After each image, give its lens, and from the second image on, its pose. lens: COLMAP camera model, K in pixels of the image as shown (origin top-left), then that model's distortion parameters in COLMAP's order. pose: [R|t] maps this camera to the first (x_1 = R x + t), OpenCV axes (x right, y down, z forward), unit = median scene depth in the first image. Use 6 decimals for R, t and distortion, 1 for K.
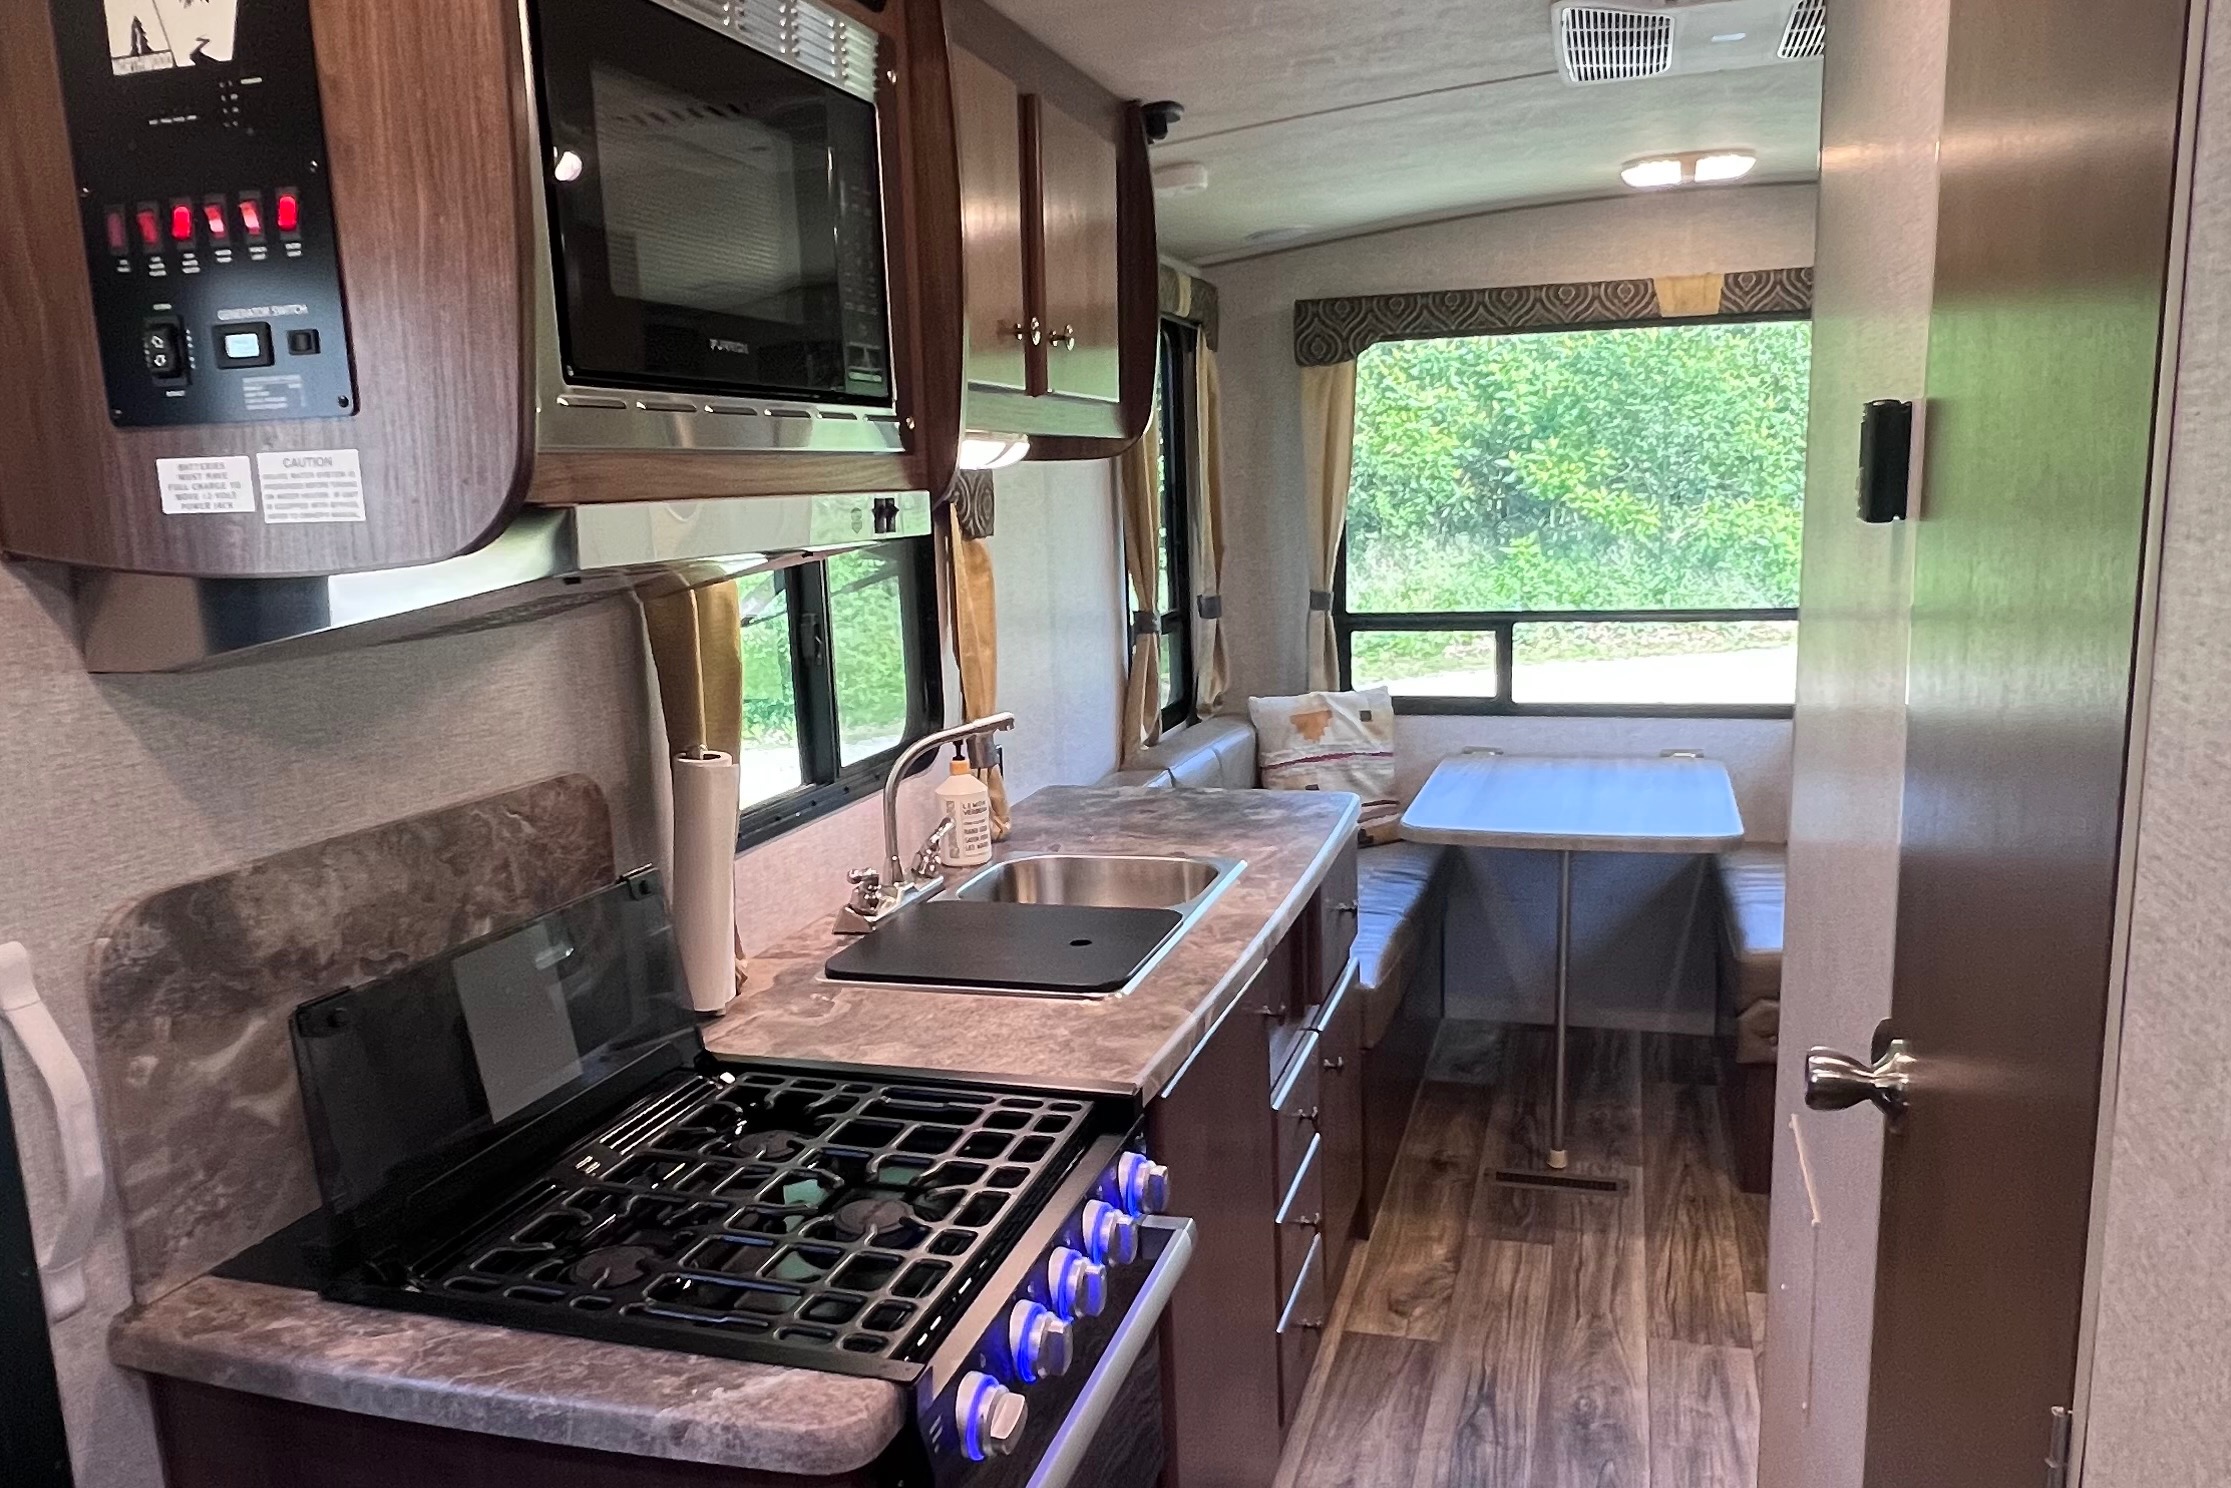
lens RADIAL K [[1609.7, 0, 1128.2], [0, 1609.7, 777.9], [0, 0, 1]] dist [-0.010373, 0.002111]
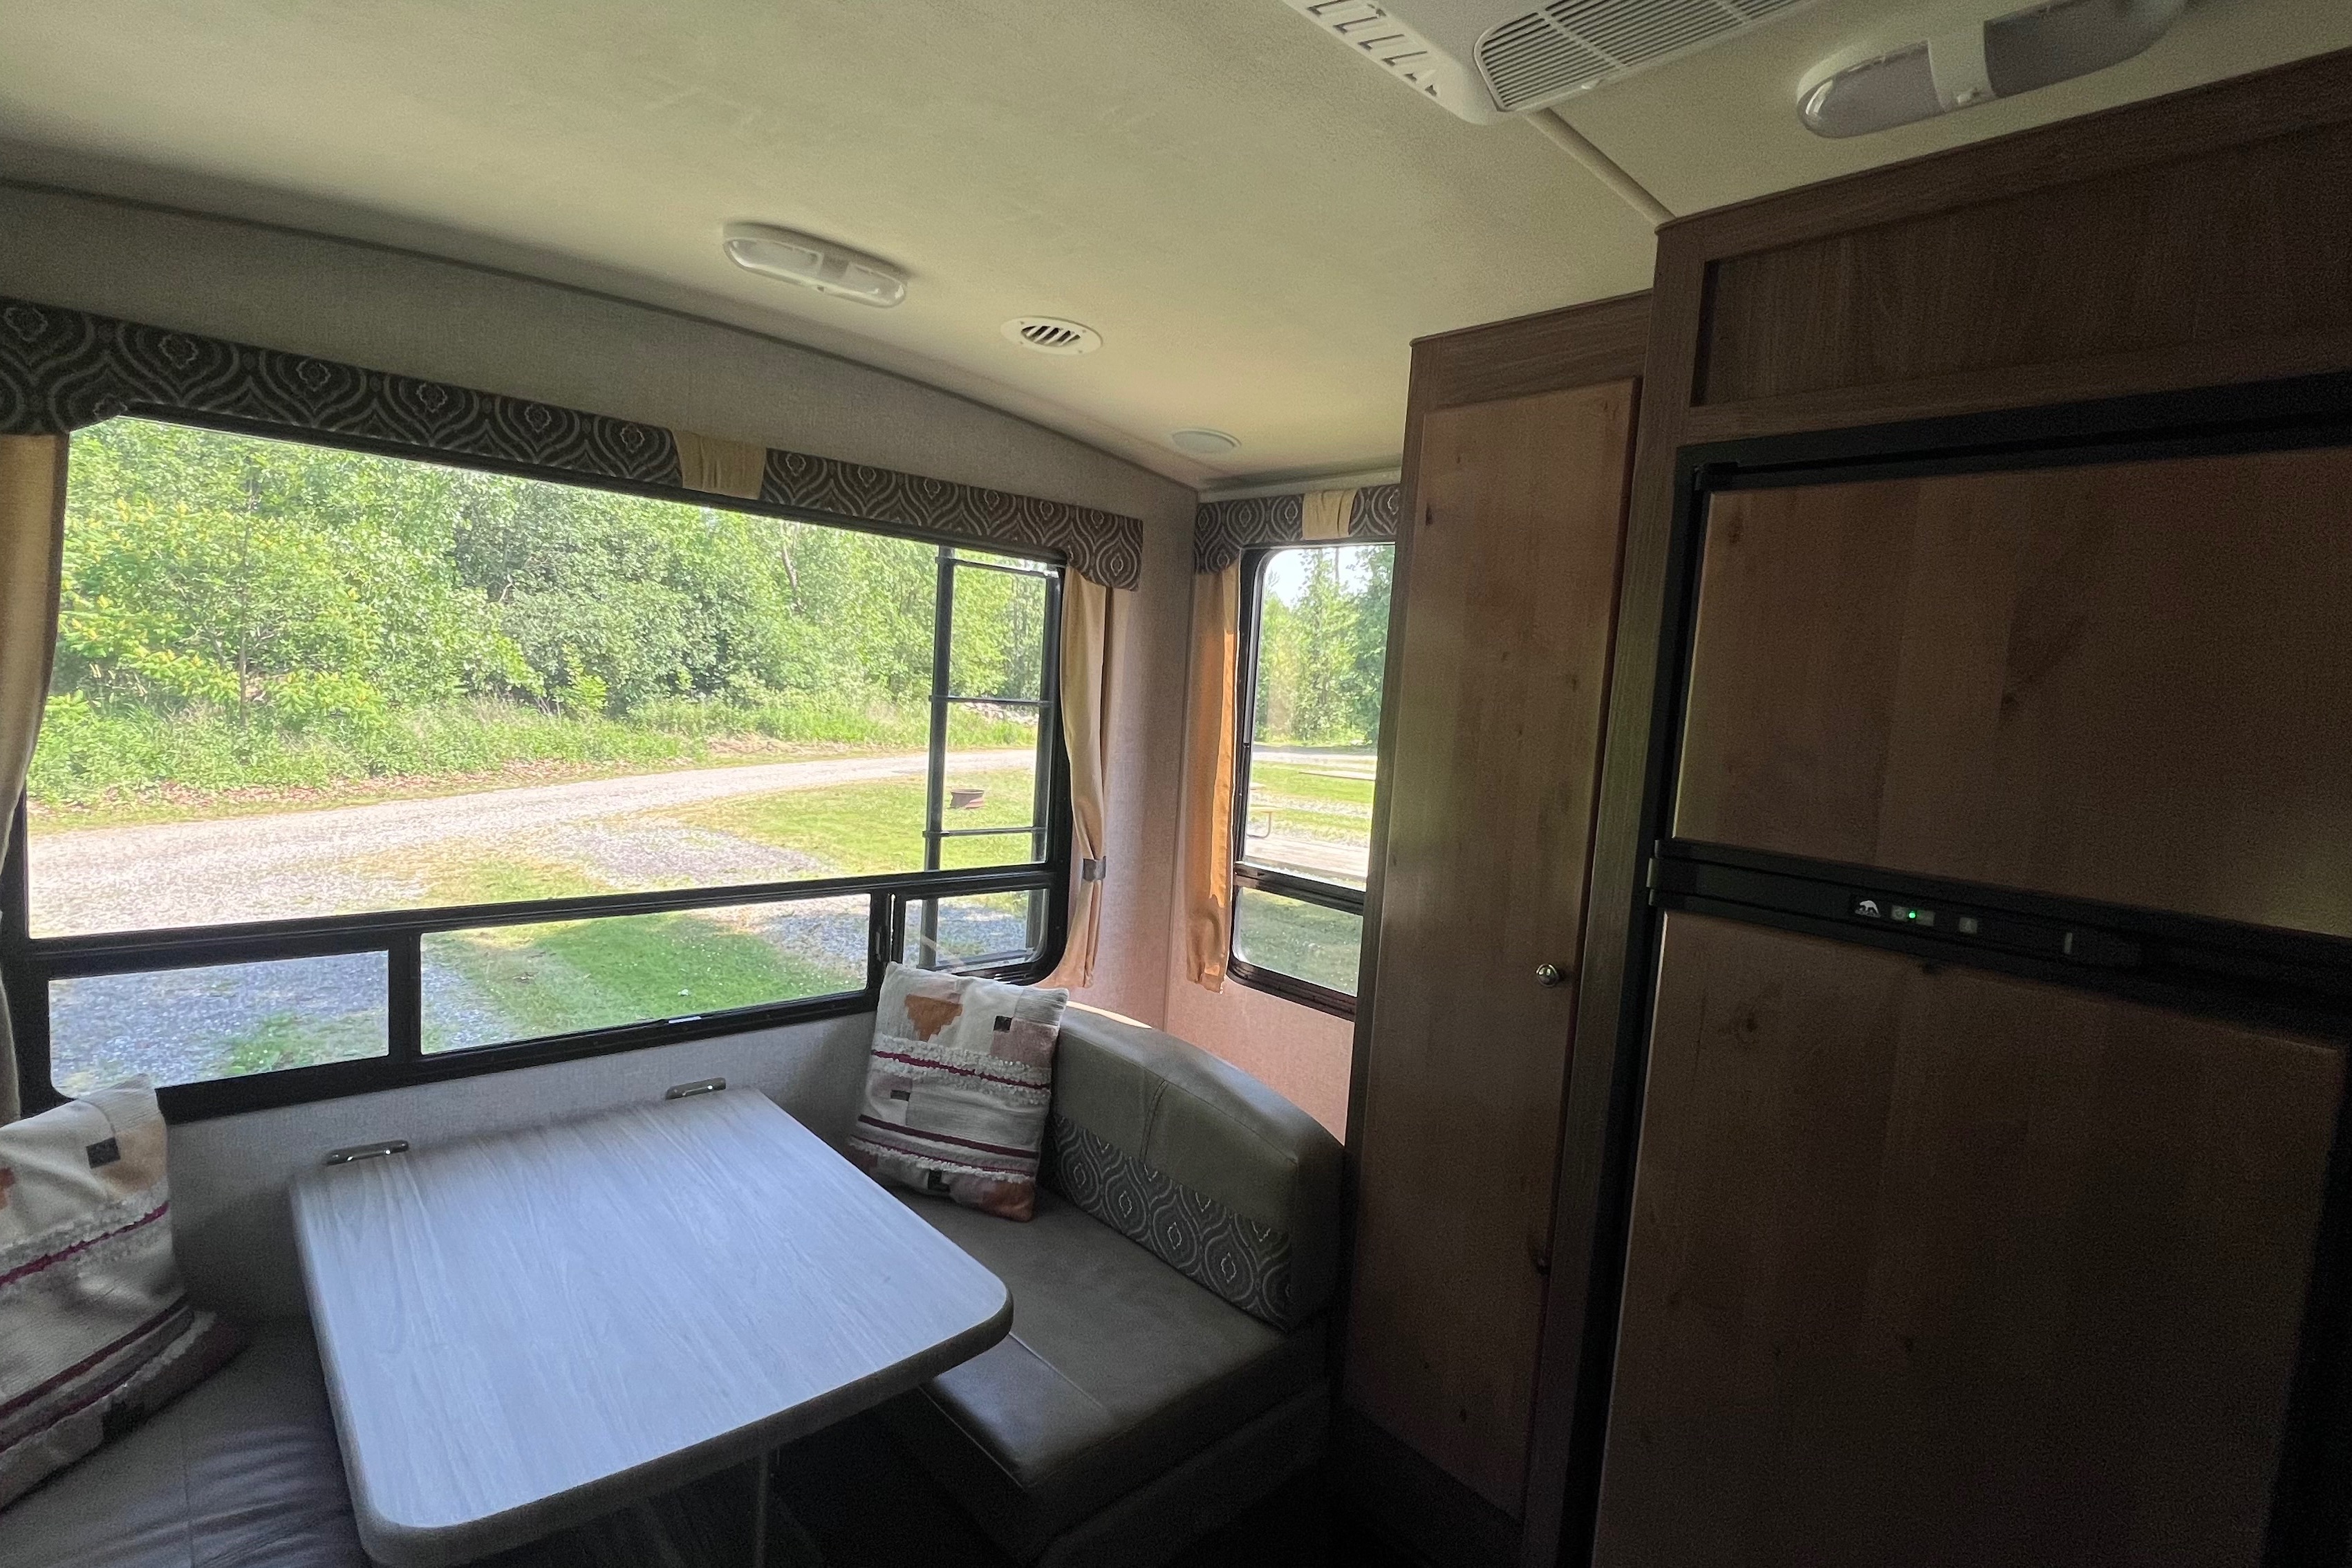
lens RADIAL K [[1111.2, 0, 1176.0], [0, 1111.2, 784.0], [0, 0, 1]] dist [-0.004878, 0.000758]
pose [[0.501065, -0.010072, 0.865351, 0.076912], [0.078637, 0.996326, -0.033937, -0.451935], [-0.861830, 0.085053, 0.500016, 2.116406]]
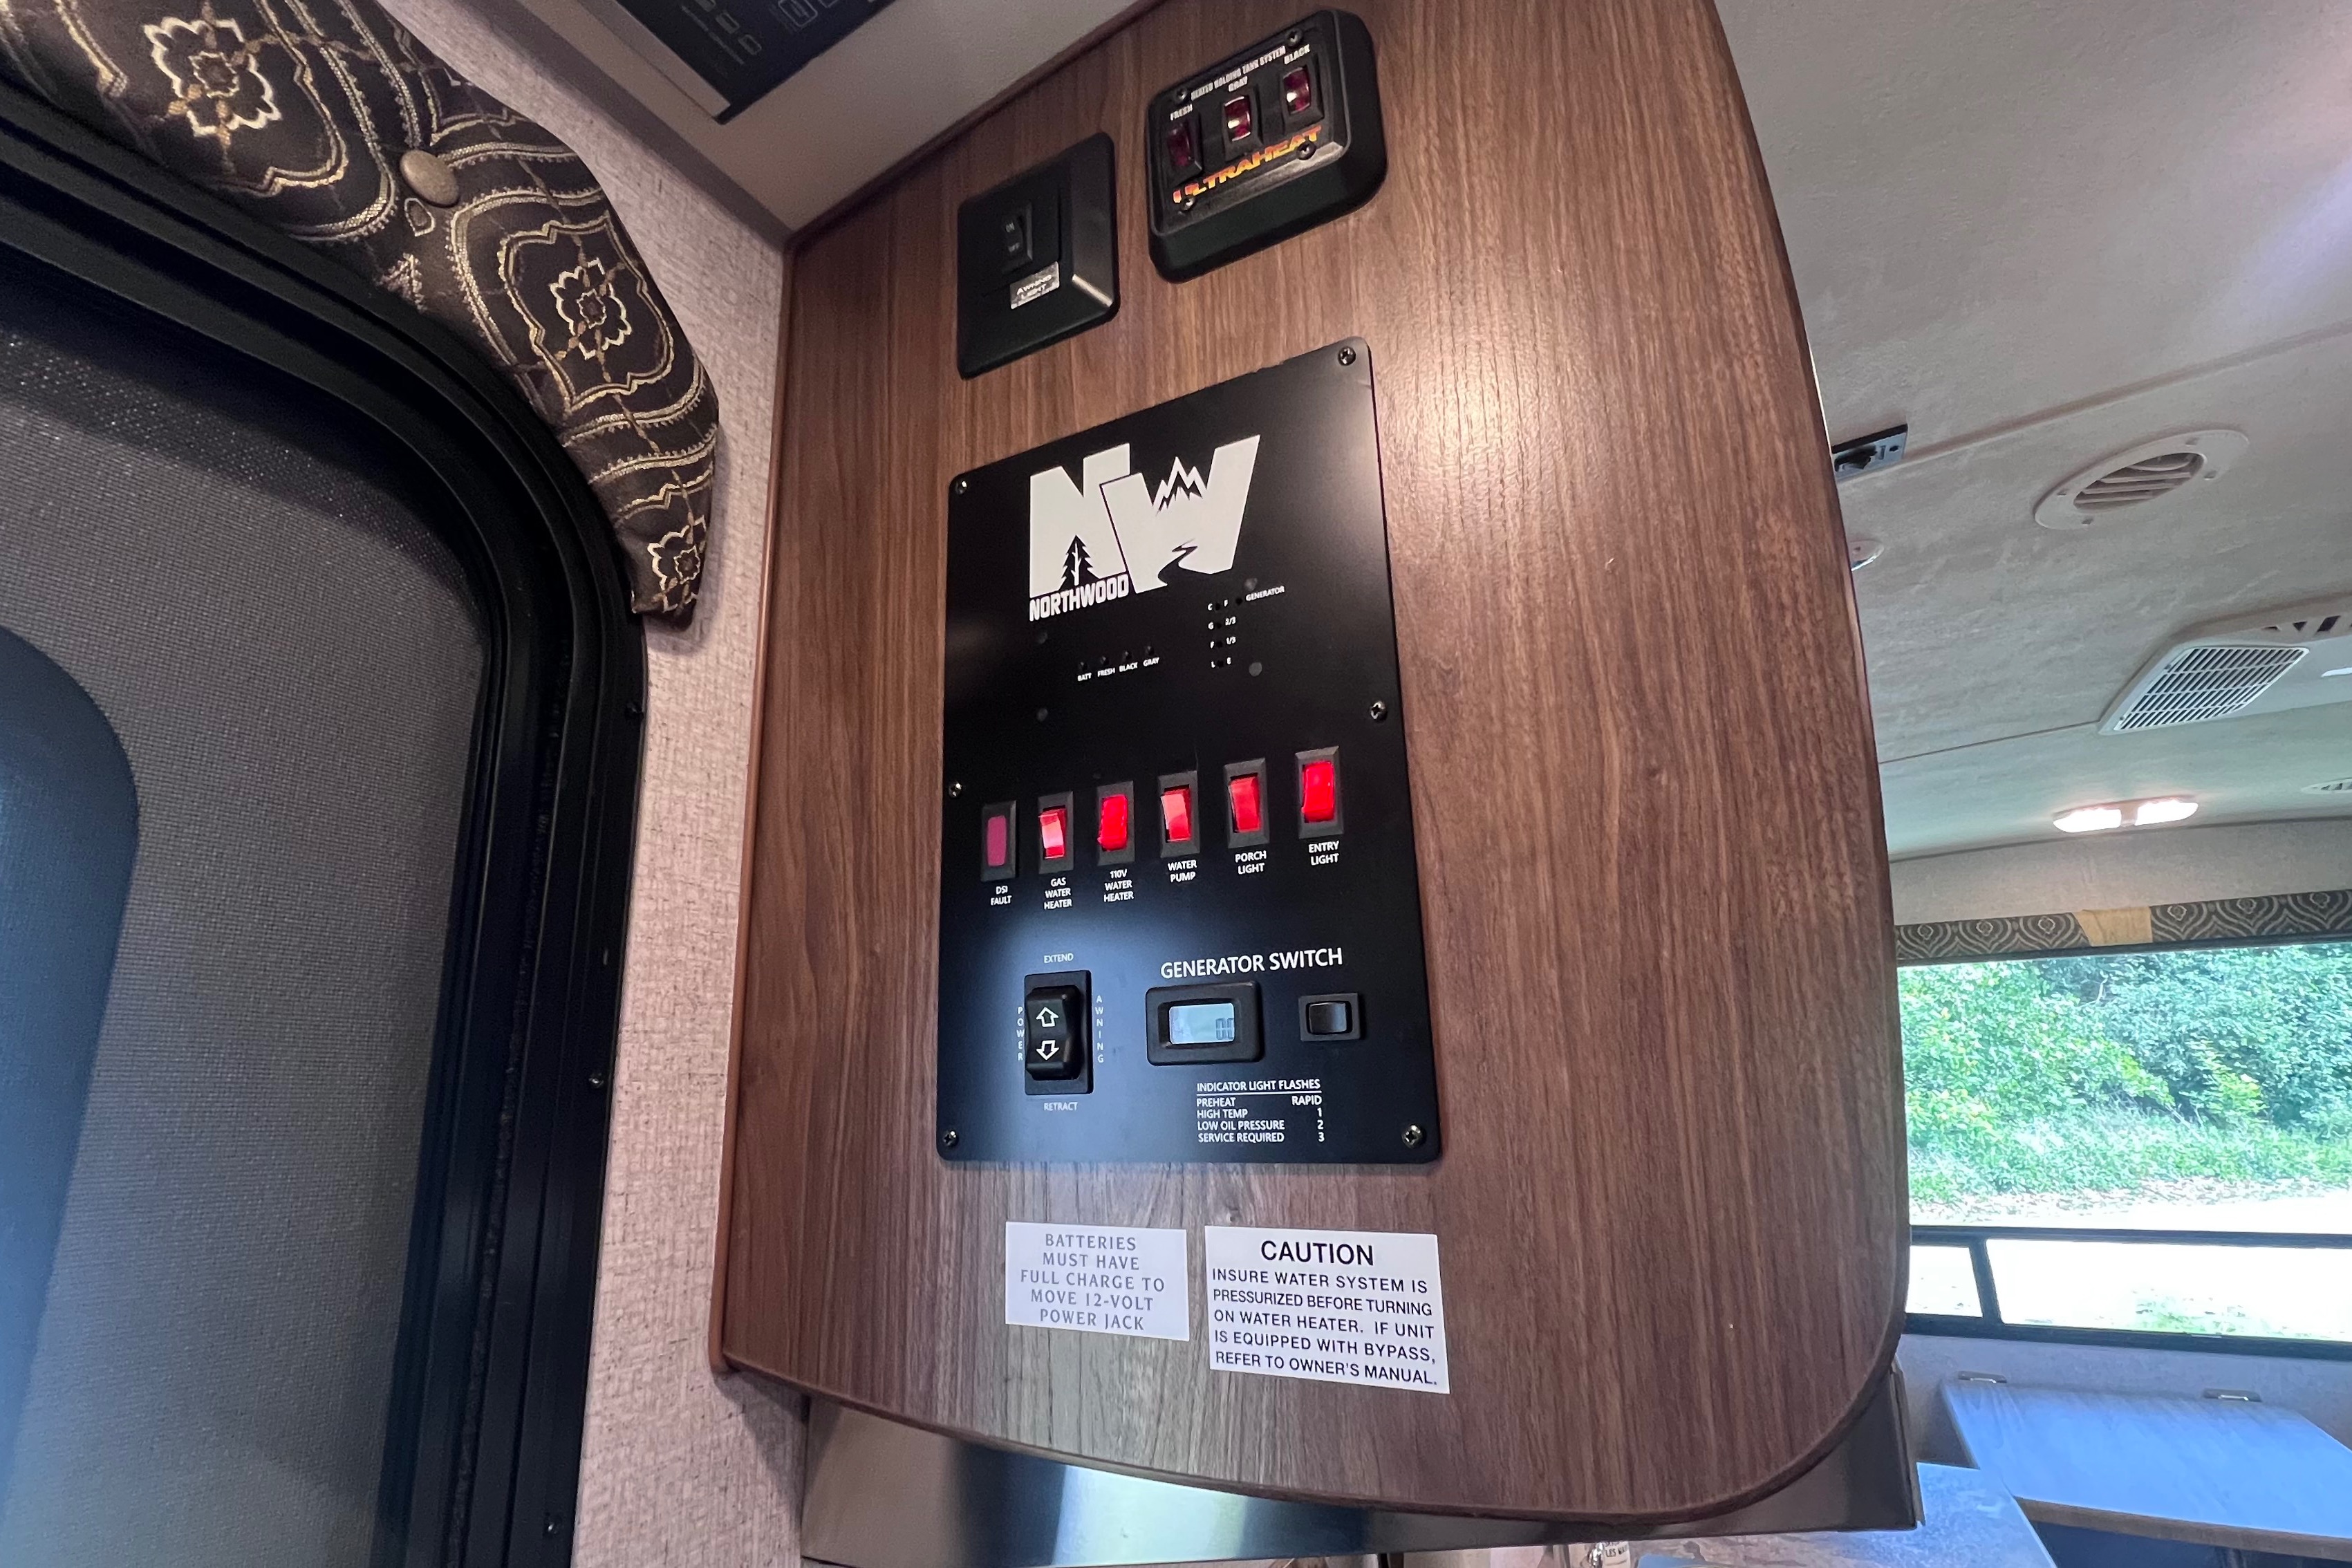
lens RADIAL K [[1107.7, 0, 1176.0], [0, 1107.7, 784.0], [0, 0, 1]] dist [-0.003145, -0.000047]
pose [[0.980514, -0.050774, -0.189775, -0.466655], [-0.034478, 0.906551, -0.420686, -0.176946], [0.193400, 0.419031, 0.887135, 0.602150]]
